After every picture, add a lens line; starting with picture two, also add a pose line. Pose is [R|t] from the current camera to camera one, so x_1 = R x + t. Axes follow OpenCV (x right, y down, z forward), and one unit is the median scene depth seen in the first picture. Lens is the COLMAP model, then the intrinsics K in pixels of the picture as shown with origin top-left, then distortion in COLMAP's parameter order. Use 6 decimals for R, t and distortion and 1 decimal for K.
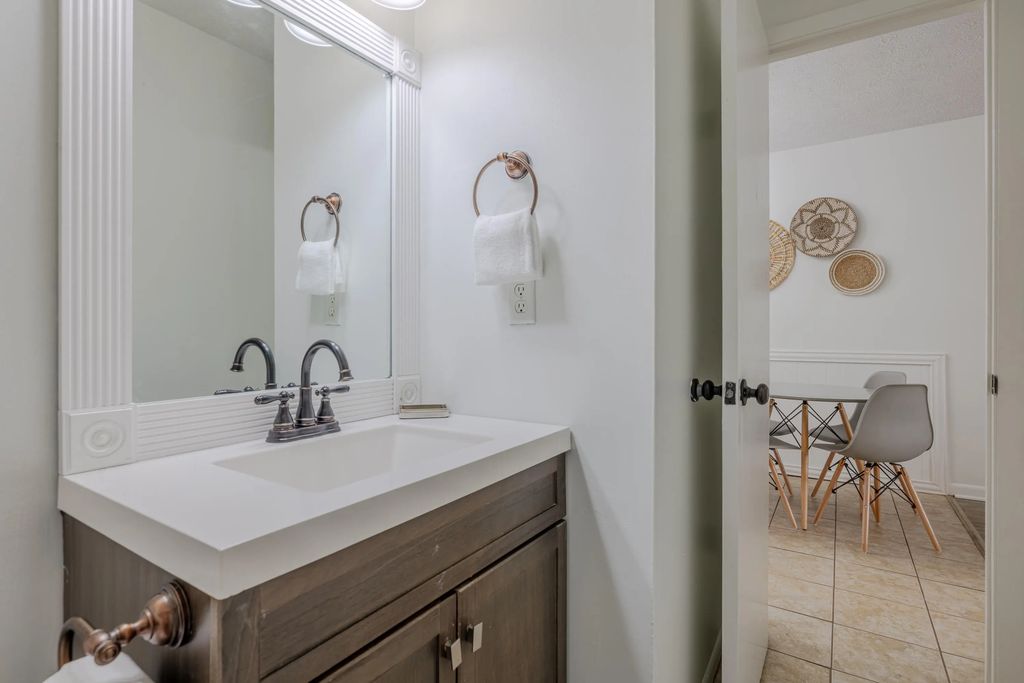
lens RADIAL K [[511.2, 0, 504.2], [0, 511.2, 327.7], [0, 0, 1]] dist [0.001117, 0.000358]
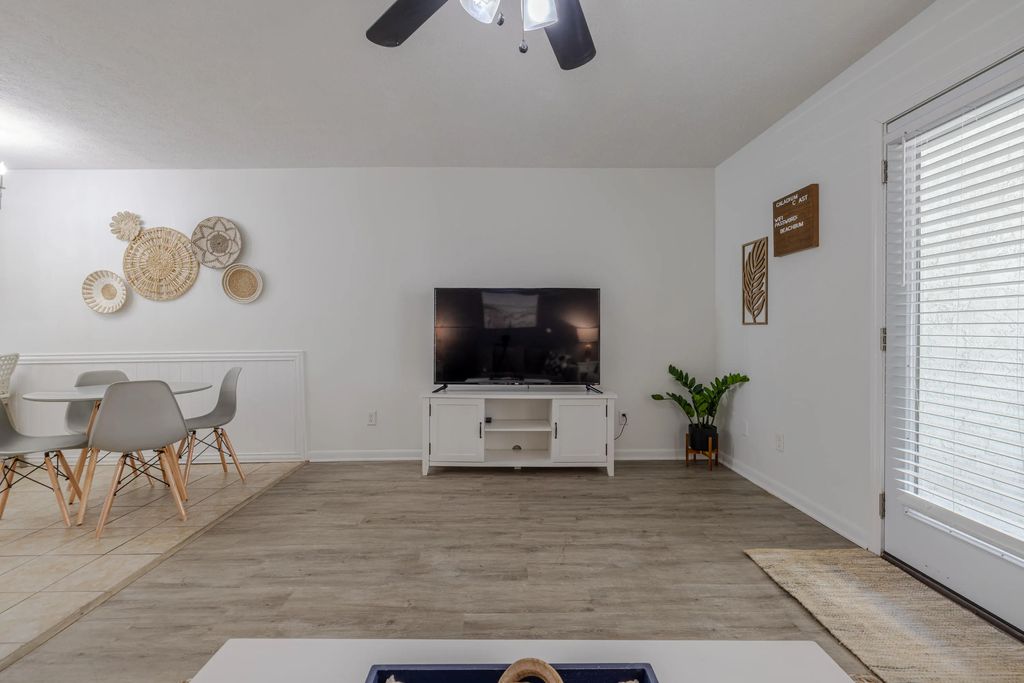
lens RADIAL K [[433.5, 0, 504.6], [0, 433.5, 340.4], [0, 0, 1]] dist [0.003760, -0.000659]
pose [[0.832716, -0.015654, 0.553479, 0.622962], [0.004526, 0.999759, 0.021467, 0.003041], [-0.553682, -0.015370, 0.832586, -0.162446]]
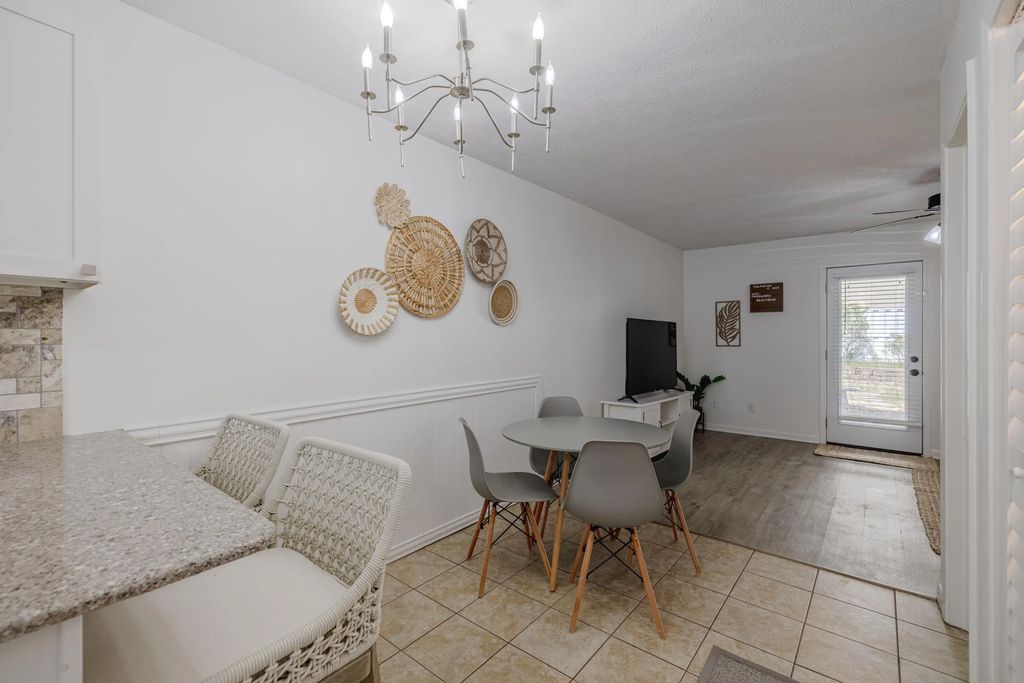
lens RADIAL K [[445.3, 0, 505.2], [0, 445.3, 337.3], [0, 0, 1]] dist [0.007173, -0.001844]
pose [[0.119263, -0.001233, 0.992862, -0.188468], [-0.003765, 0.999991, 0.001694, -0.039381], [-0.992856, -0.003940, 0.119257, 0.875527]]
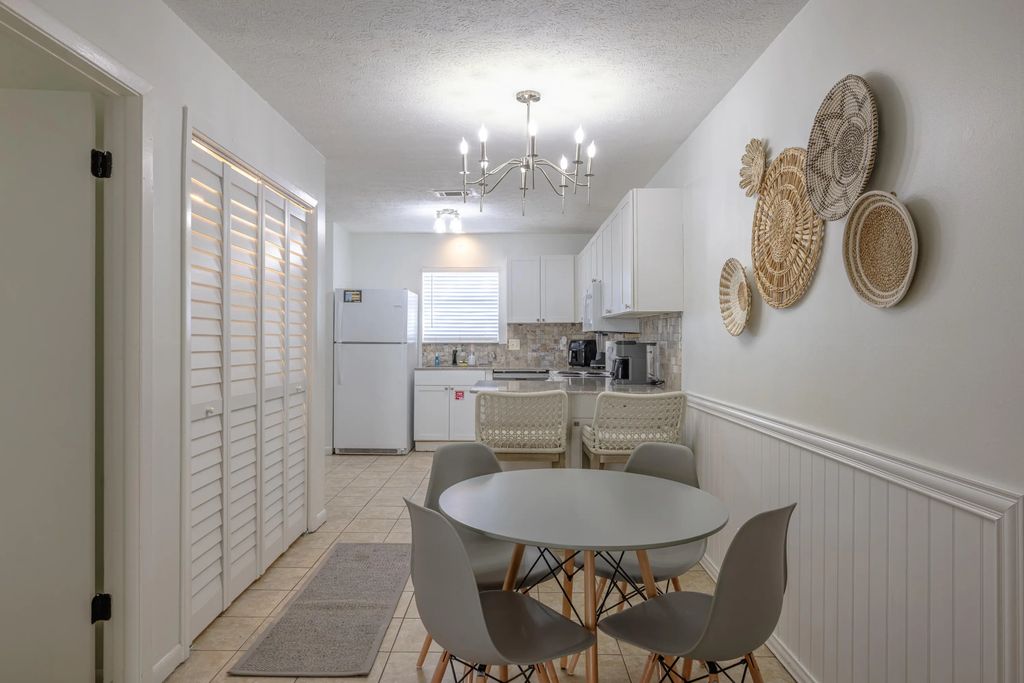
lens RADIAL K [[634.6, 0, 508.7], [0, 634.6, 338.1], [0, 0, 1]] dist [-0.003574, 0.007096]
pose [[0.539180, 0.003605, -0.842183, 0.928956], [0.001802, 0.999984, 0.005434, -0.042808], [0.842189, -0.004448, 0.539164, 0.484951]]
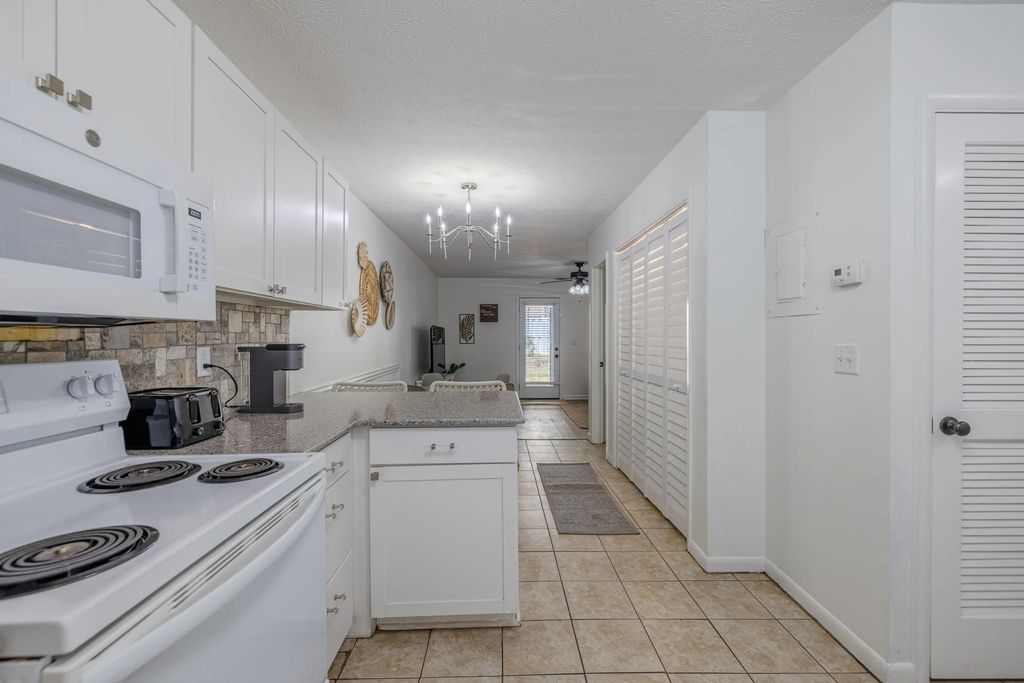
lens RADIAL K [[433.5, 0, 512.3], [0, 433.5, 335.0], [0, 0, 1]] dist [0.003760, -0.000659]
pose [[-0.570246, 0.003934, 0.821465, -0.595654], [-0.003564, 0.999967, -0.007263, -0.038402], [-0.821467, -0.007069, -0.570213, 1.422721]]
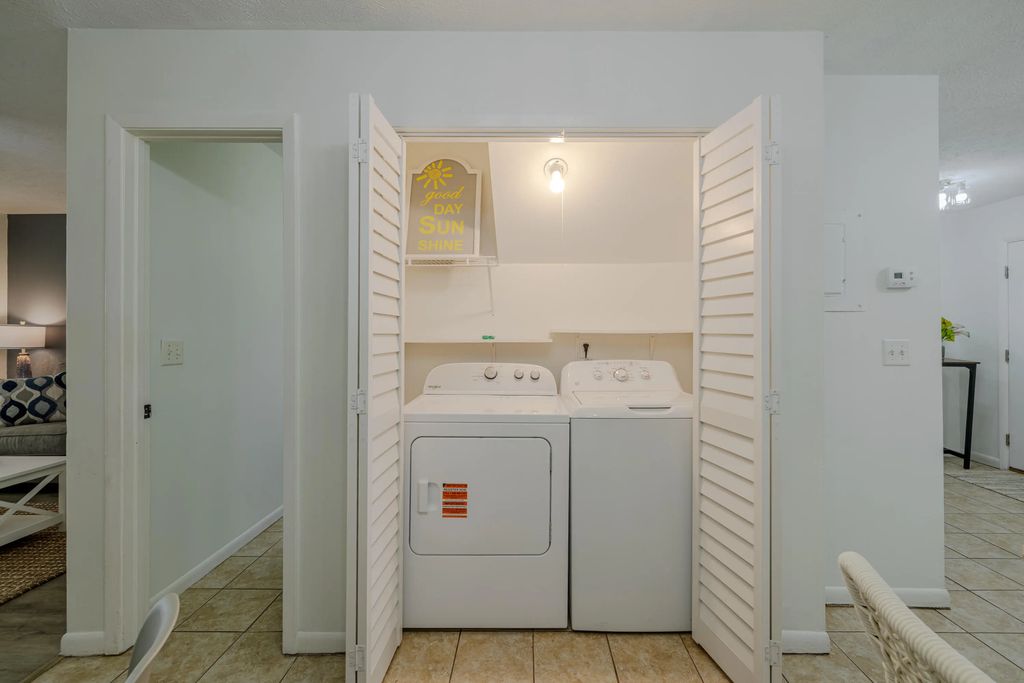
lens RADIAL K [[433.5, 0, 520.2], [0, 433.5, 329.3], [0, 0, 1]] dist [0.003760, -0.000659]
pose [[-0.841735, 0.000751, -0.539890, 0.287093], [0.004214, 0.999978, -0.005179, -0.045383], [0.539874, -0.006635, -0.841720, 1.047297]]
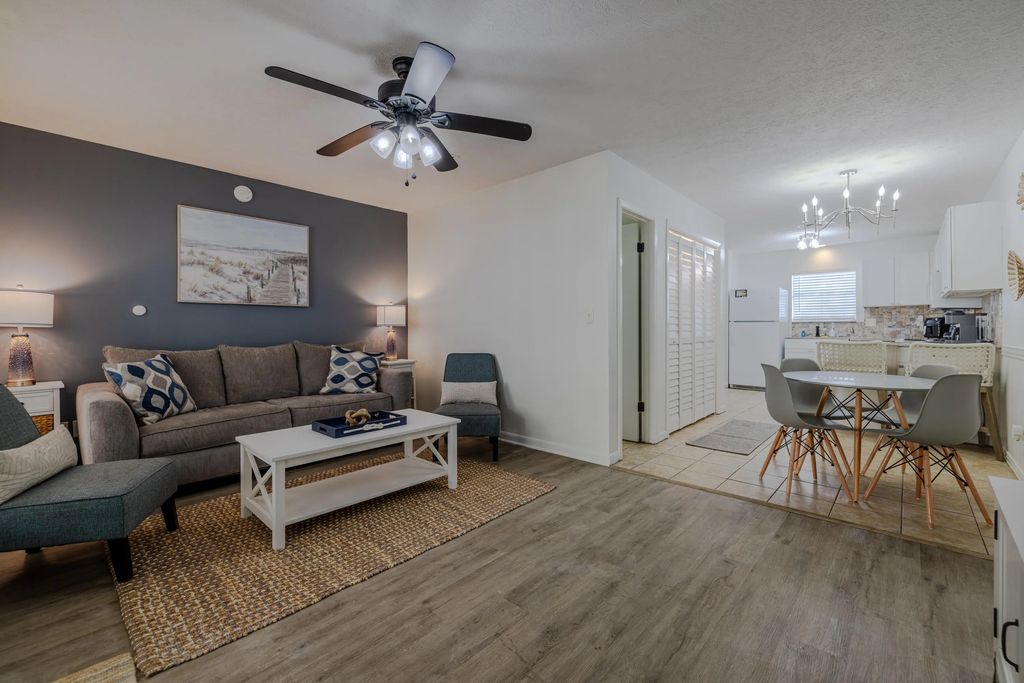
lens RADIAL K [[433.5, 0, 507.1], [0, 433.5, 329.2], [0, 0, 1]] dist [0.003760, -0.000659]
pose [[-0.167983, 0.003424, -0.985784, 1.392630], [0.006904, 0.999974, 0.002297, 0.004396], [0.985766, -0.006420, -0.168003, 0.332655]]
